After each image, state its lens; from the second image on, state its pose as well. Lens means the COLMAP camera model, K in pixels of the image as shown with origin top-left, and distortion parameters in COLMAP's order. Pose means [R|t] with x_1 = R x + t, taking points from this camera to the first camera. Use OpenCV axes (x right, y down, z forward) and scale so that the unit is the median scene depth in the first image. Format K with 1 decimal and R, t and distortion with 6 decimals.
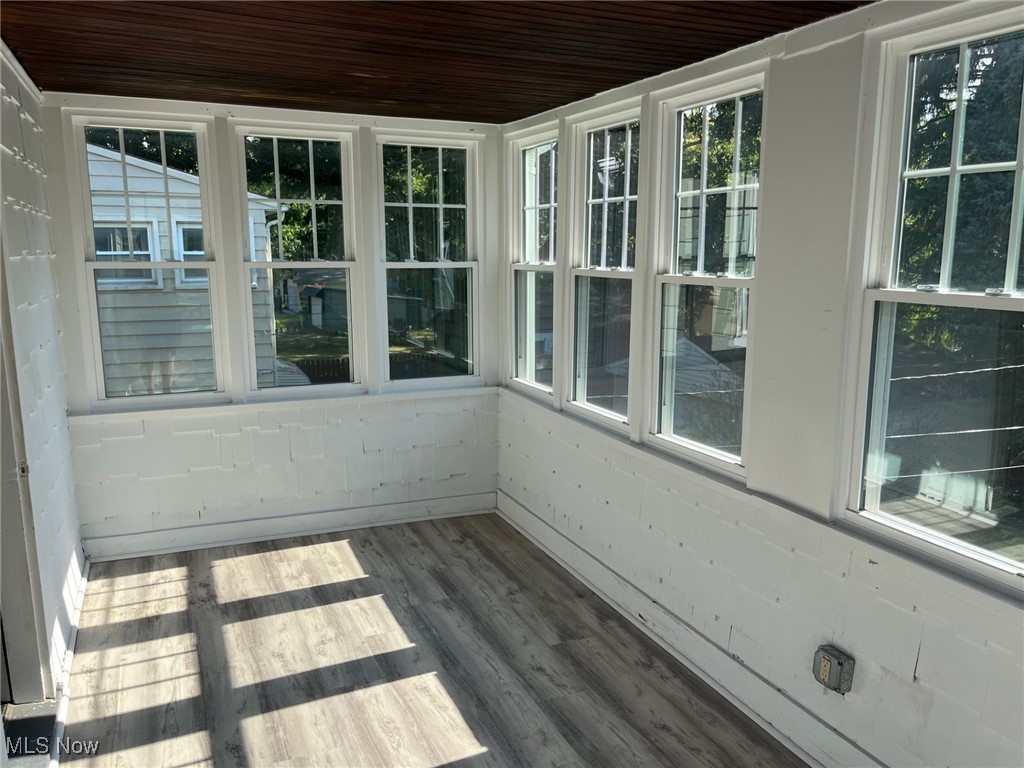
lens RADIAL K [[848.7, 0, 512.0], [0, 848.7, 384.0], [0, 0, 1]] dist [0.132316, 0.000287]
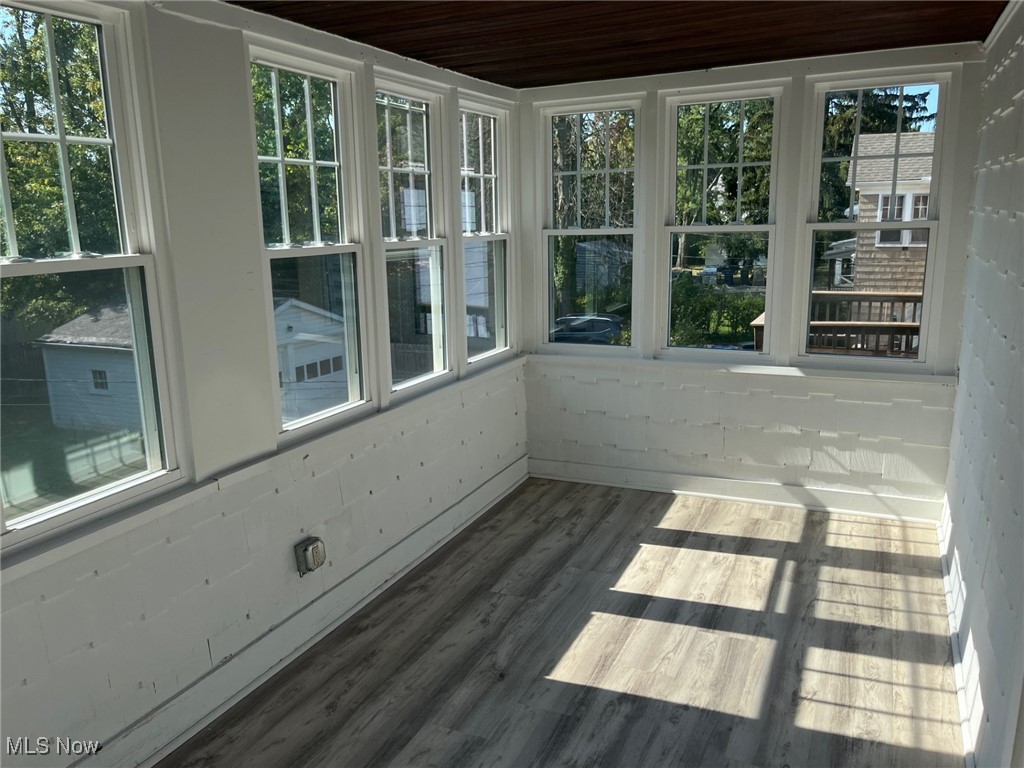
lens RADIAL K [[798.6, 0, 512.0], [0, 798.6, 384.0], [0, 0, 1]] dist [0.042950, -0.003208]
pose [[-0.668312, -0.153633, 0.727844, -0.640612], [0.125622, 0.941079, 0.313990, -0.238669], [-0.733198, 0.301277, -0.609634, 1.442863]]
